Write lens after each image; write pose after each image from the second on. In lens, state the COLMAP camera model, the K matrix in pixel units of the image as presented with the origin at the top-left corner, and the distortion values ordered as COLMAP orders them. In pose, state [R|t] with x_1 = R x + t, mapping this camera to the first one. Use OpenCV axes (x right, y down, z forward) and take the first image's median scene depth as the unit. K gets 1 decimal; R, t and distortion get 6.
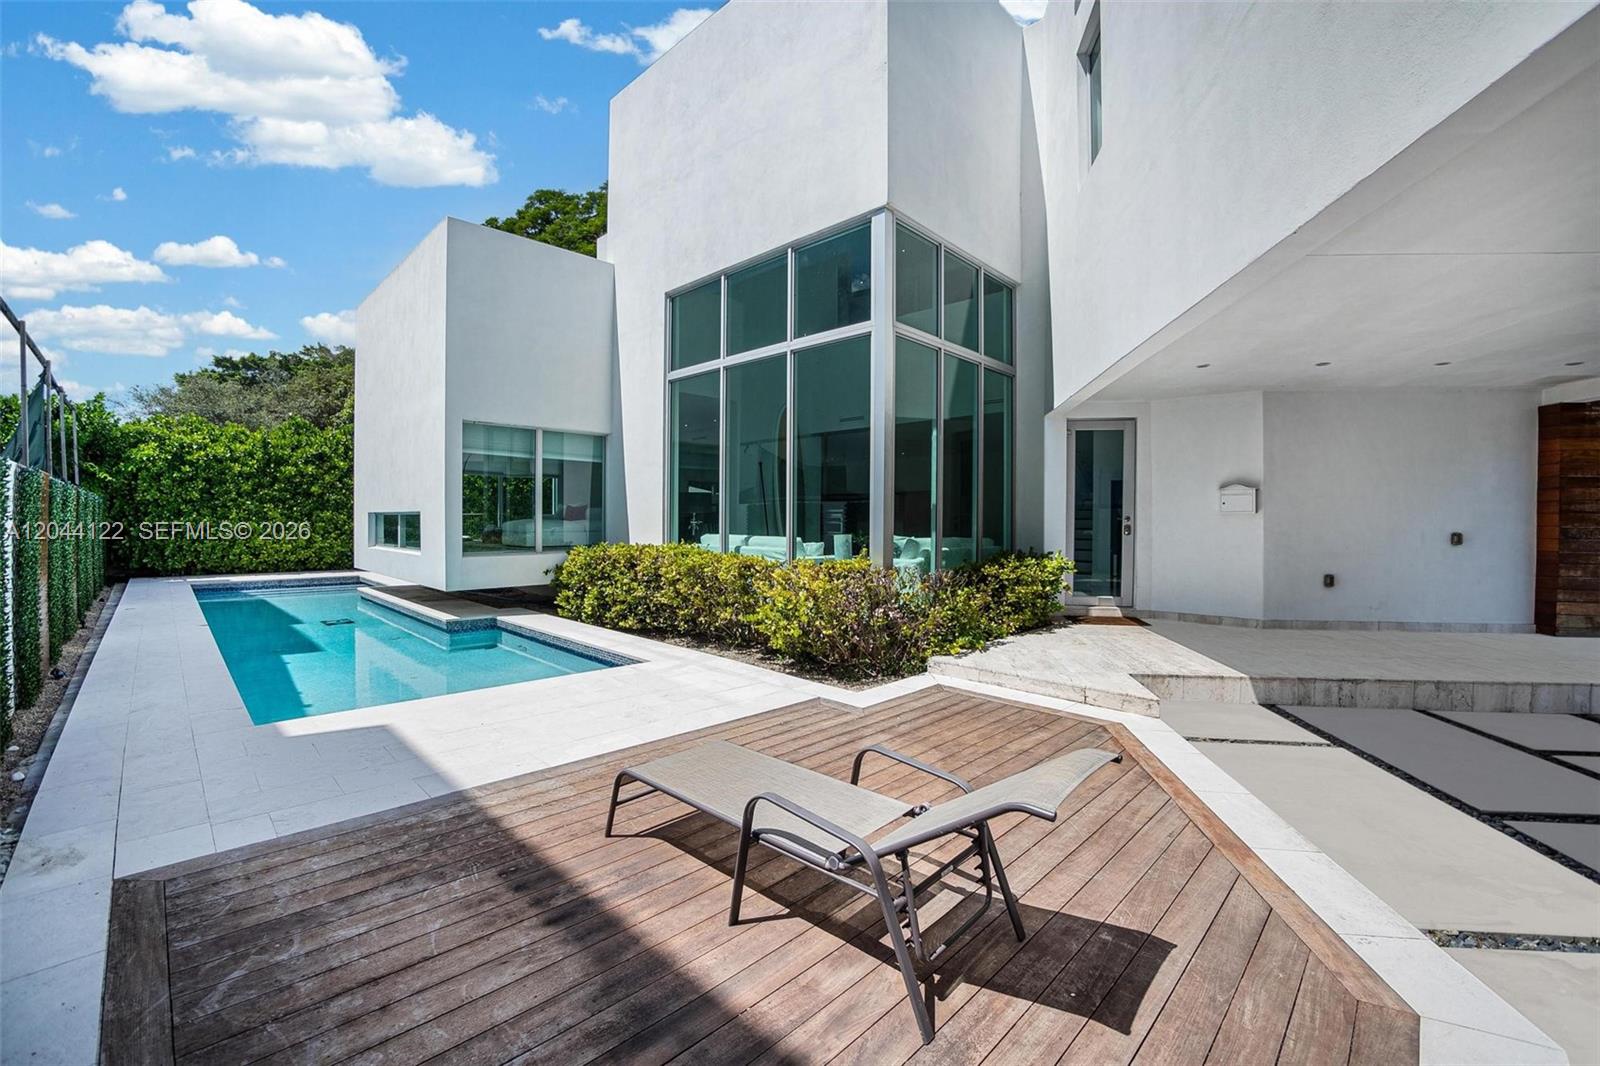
lens RADIAL K [[672.1, 0, 808.6], [0, 672.1, 530.8], [0, 0, 1]] dist [-0.063726, 0.011620]
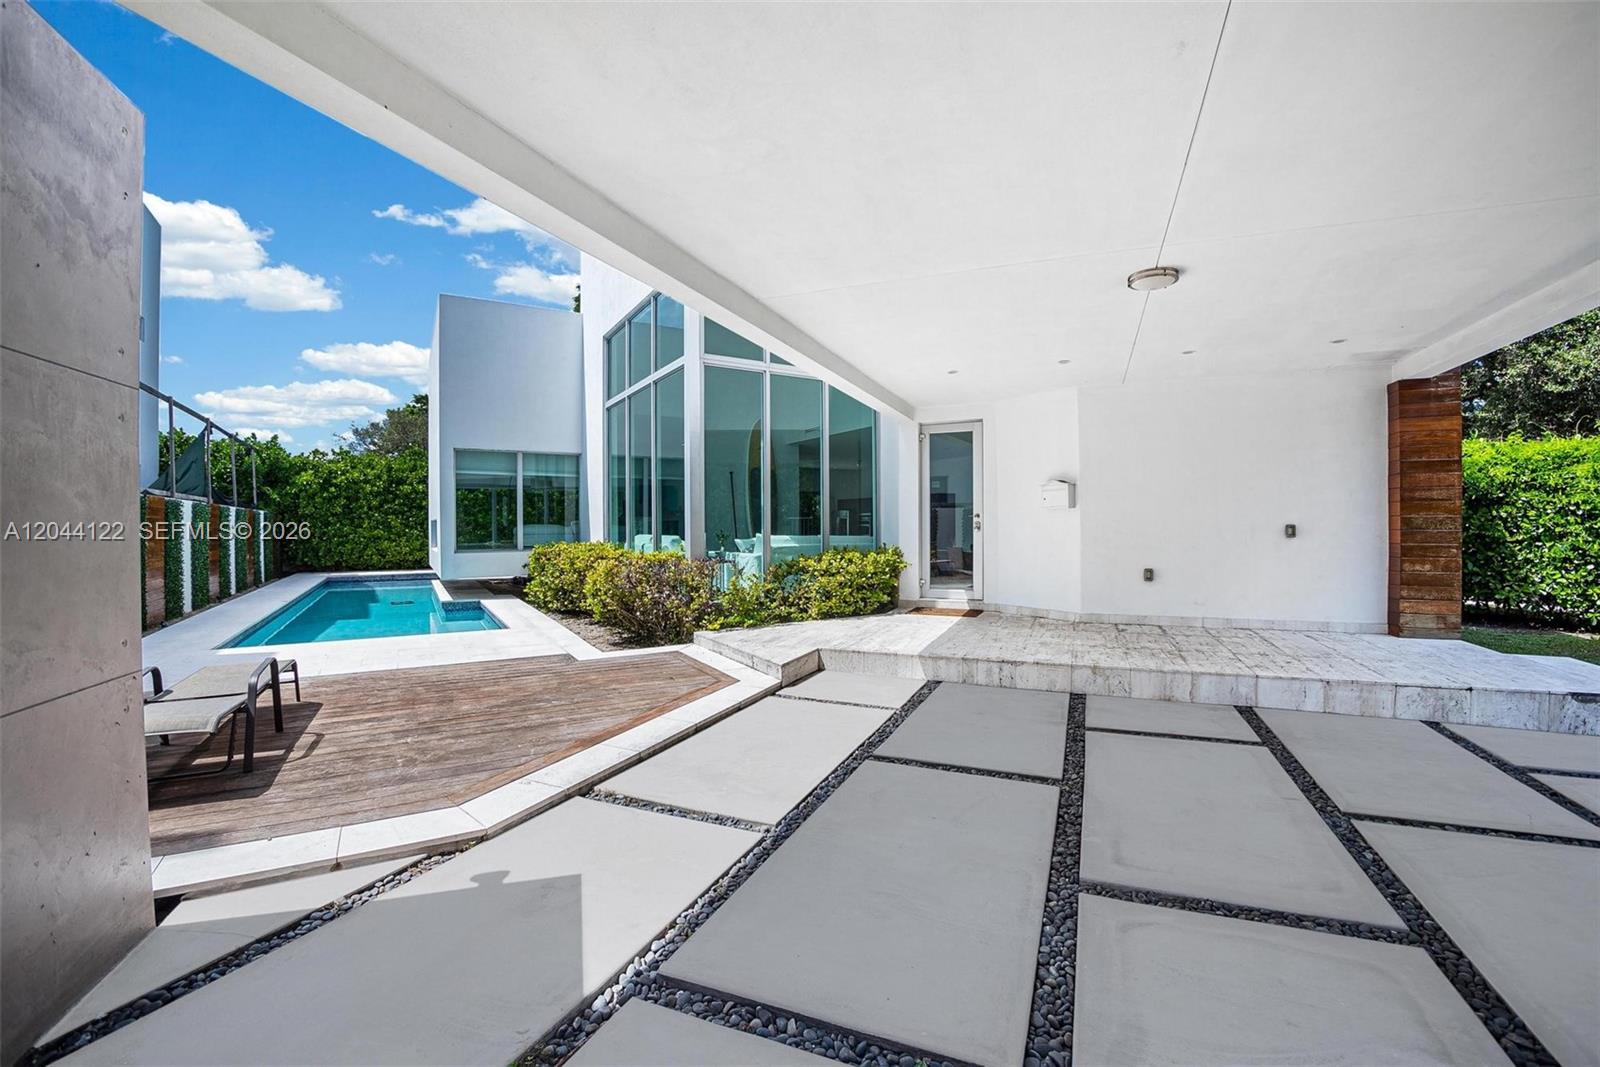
lens RADIAL K [[672.1, 0, 808.6], [0, 672.1, 531.3], [0, 0, 1]] dist [-0.063726, 0.011620]
pose [[0.969498, -0.009849, -0.244902, 0.557079], [0.007634, 0.999921, -0.009995, 0.017114], [0.244981, 0.007820, 0.969496, -0.105906]]
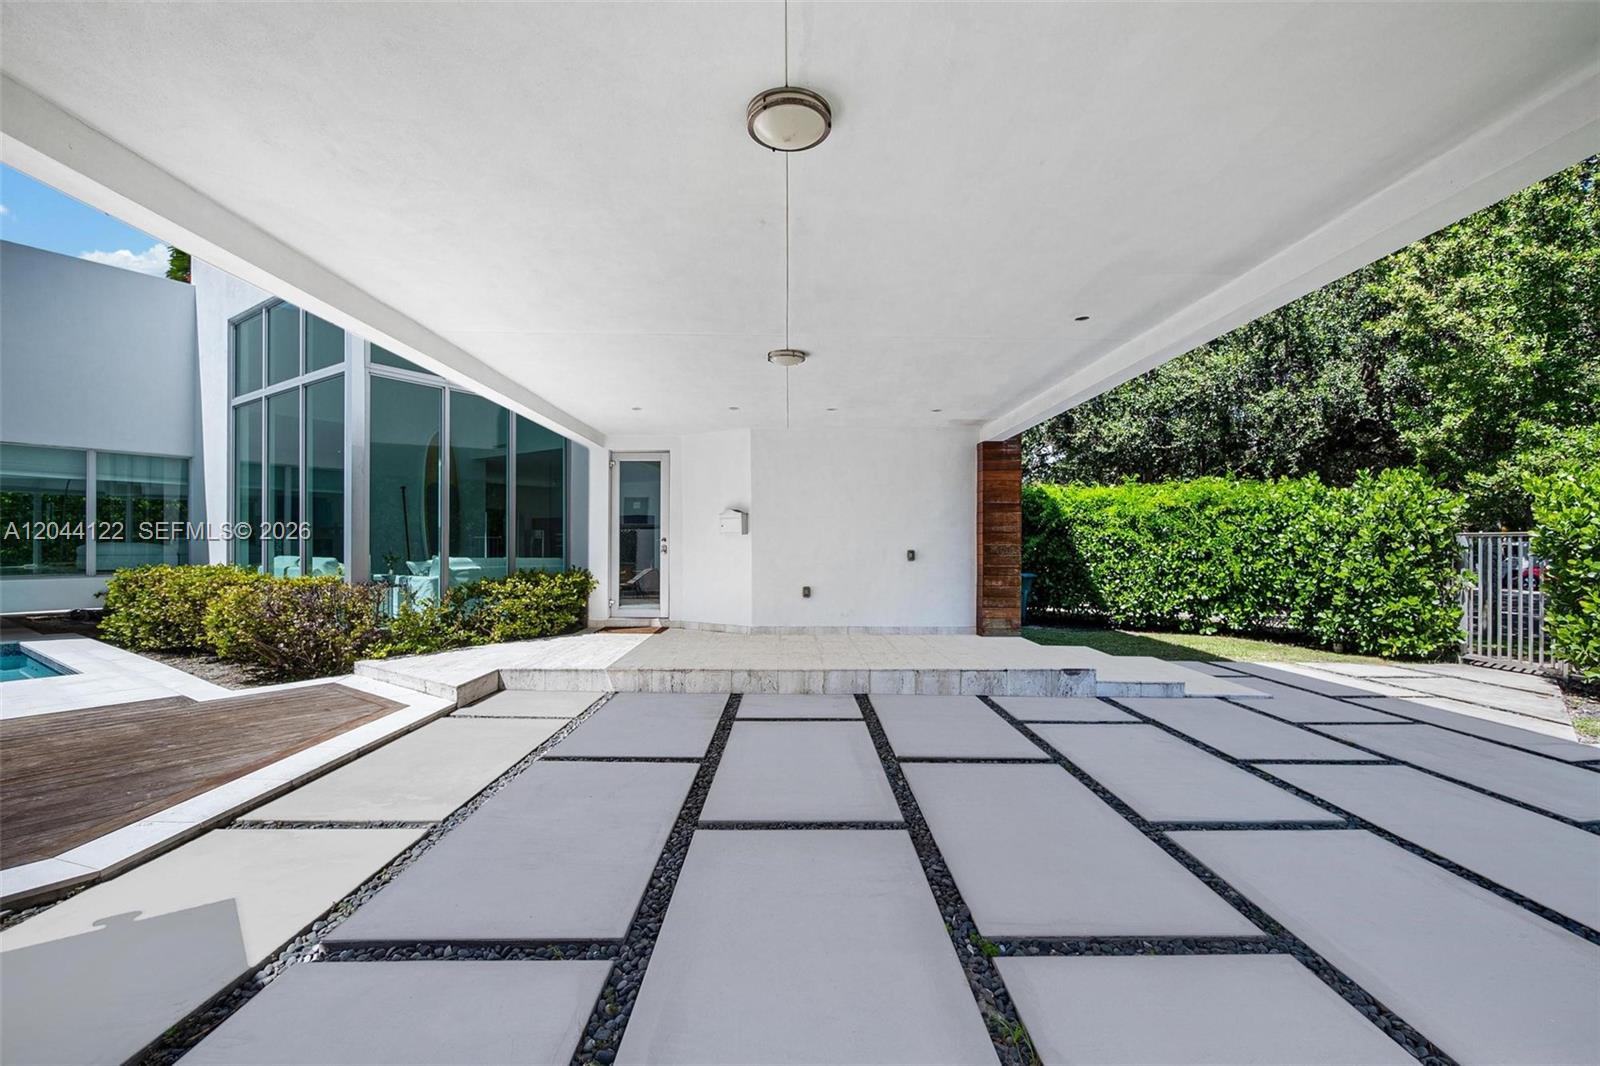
lens RADIAL K [[686.8, 0, 804.6], [0, 686.8, 545.9], [0, 0, 1]] dist [-0.002616, 0.000307]
pose [[0.986069, -0.003464, 0.166298, 0.604268], [0.005983, 0.999875, -0.014654, 0.012410], [-0.166227, 0.015445, 0.985967, -0.225661]]
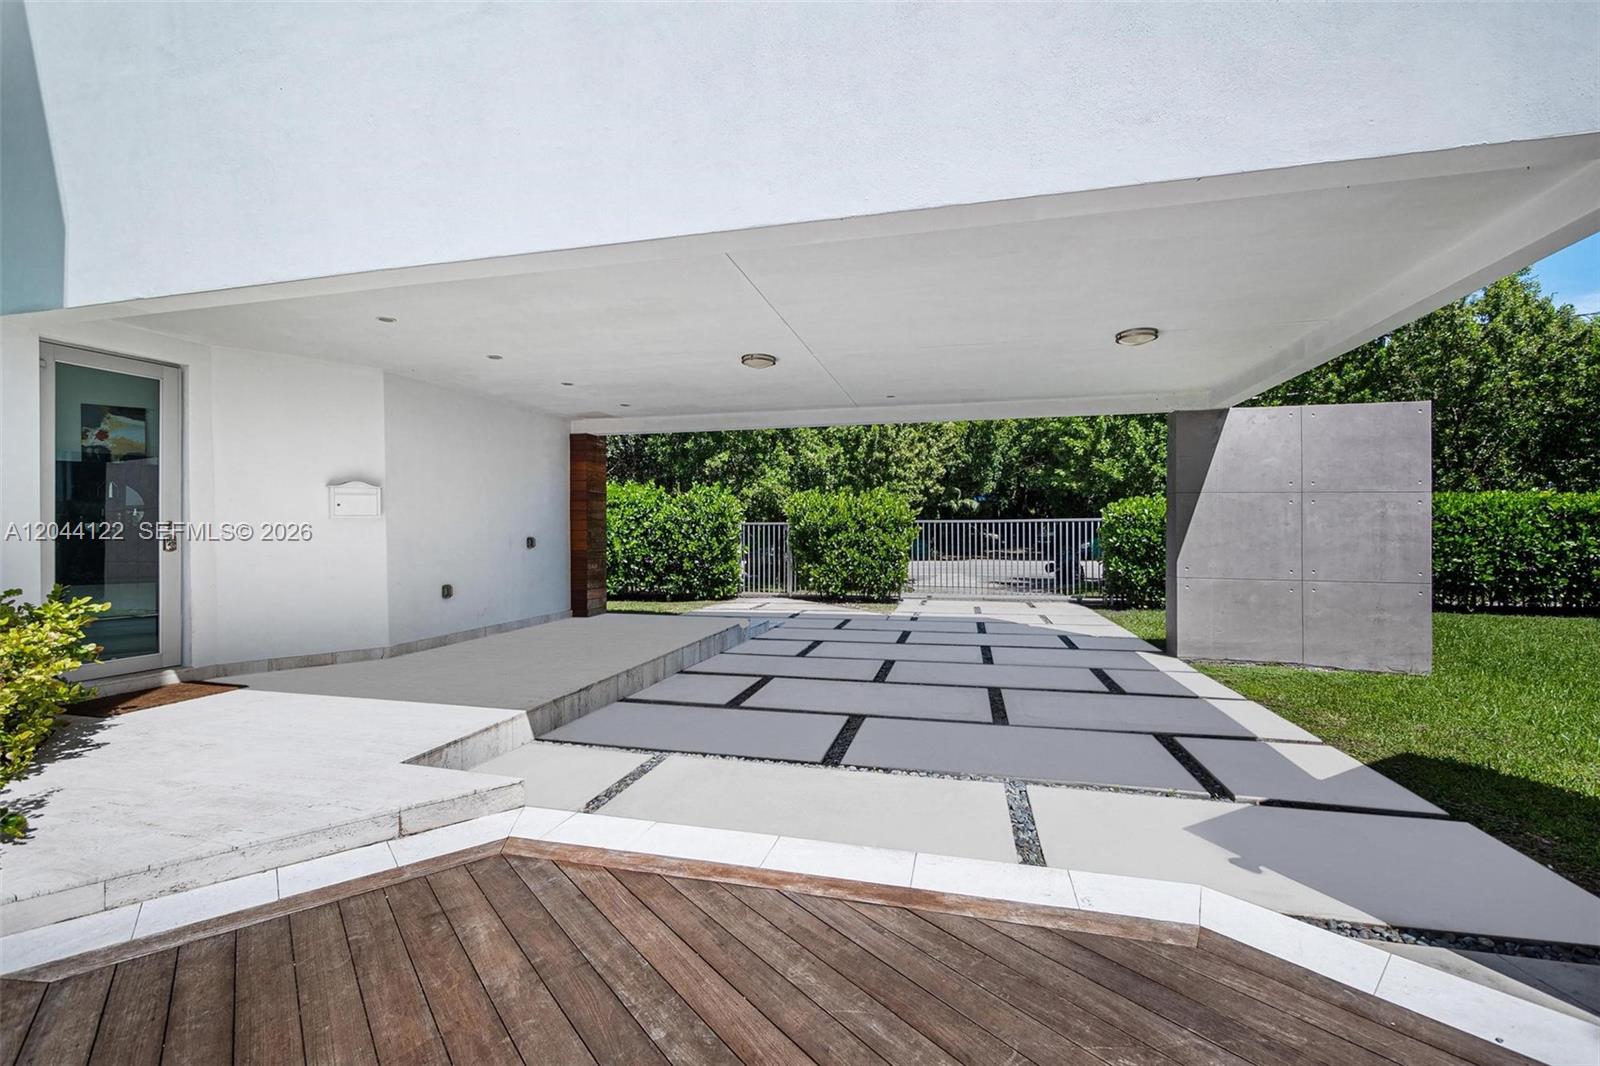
lens RADIAL K [[658.9, 0, 814.1], [0, 658.9, 530.5], [0, 0, 1]] dist [-0.002582, 0.000089]
pose [[0.089042, -0.007181, 0.996002, -0.089165], [0.019726, 0.999791, 0.005445, -0.005082], [-0.995832, 0.019162, 0.089165, 0.396510]]
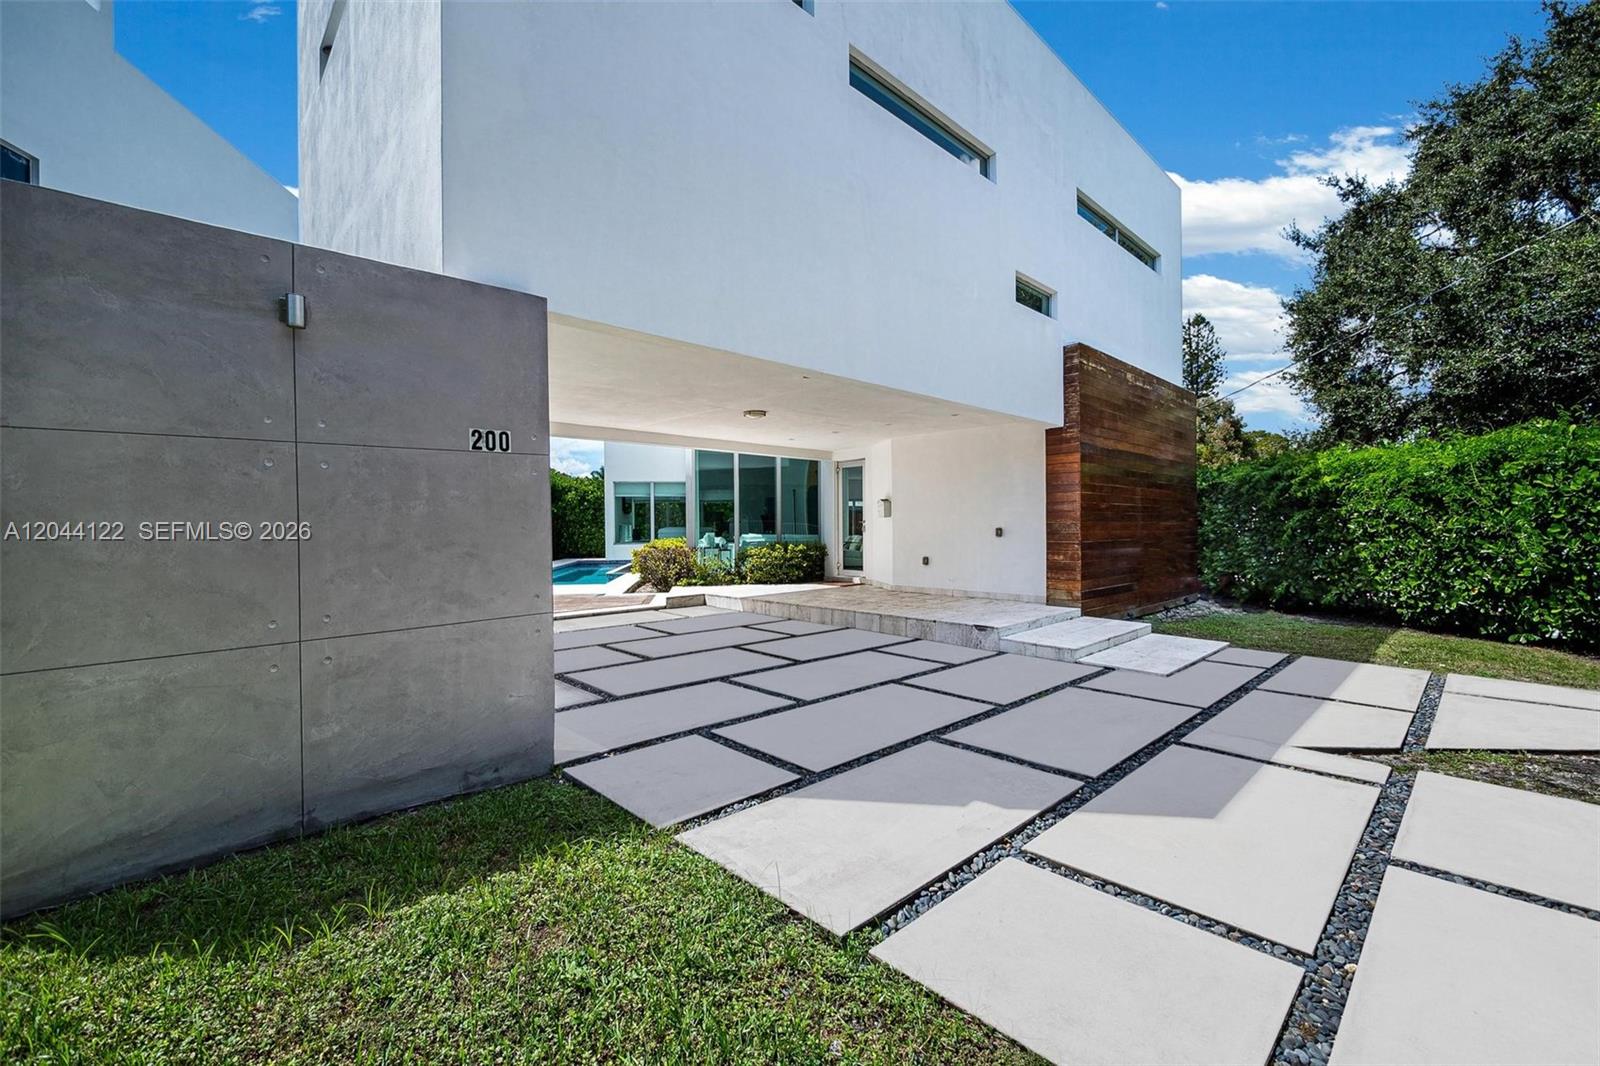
lens RADIAL K [[658.9, 0, 814.1], [0, 658.9, 530.5], [0, 0, 1]] dist [-0.002582, 0.000089]
pose [[0.797137, -0.008898, -0.603733, 1.552089], [0.002198, 0.999928, -0.011834, 0.024659], [0.603794, 0.008106, 0.797099, -0.389899]]
